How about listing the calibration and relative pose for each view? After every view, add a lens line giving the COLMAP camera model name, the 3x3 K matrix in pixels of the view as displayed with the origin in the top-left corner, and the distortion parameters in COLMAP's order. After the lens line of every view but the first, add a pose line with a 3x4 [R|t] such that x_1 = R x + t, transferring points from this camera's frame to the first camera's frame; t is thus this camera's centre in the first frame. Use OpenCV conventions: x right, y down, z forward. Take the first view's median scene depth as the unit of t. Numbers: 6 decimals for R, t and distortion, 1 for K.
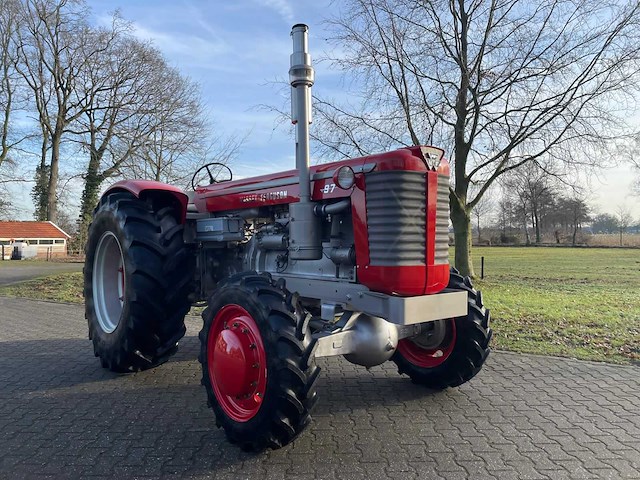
lens RADIAL K [[480.9, 0, 322.2], [0, 480.9, 235.1], [0, 0, 1]] dist [0.089003, -0.112735]
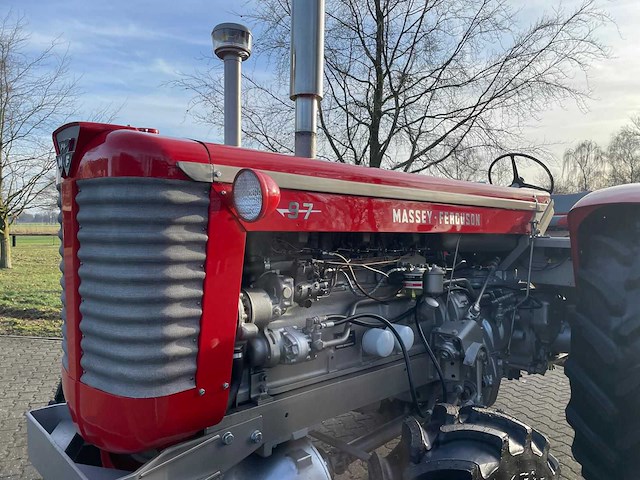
lens RADIAL K [[480.9, 0, 325.5], [0, 480.9, 241.8], [0, 0, 1]] dist [0.089003, -0.112735]
pose [[0.930472, -0.001014, 0.366361, -0.184075], [-0.012775, 0.999298, 0.035211, -0.017236], [-0.366140, -0.037443, 0.929806, 0.085843]]
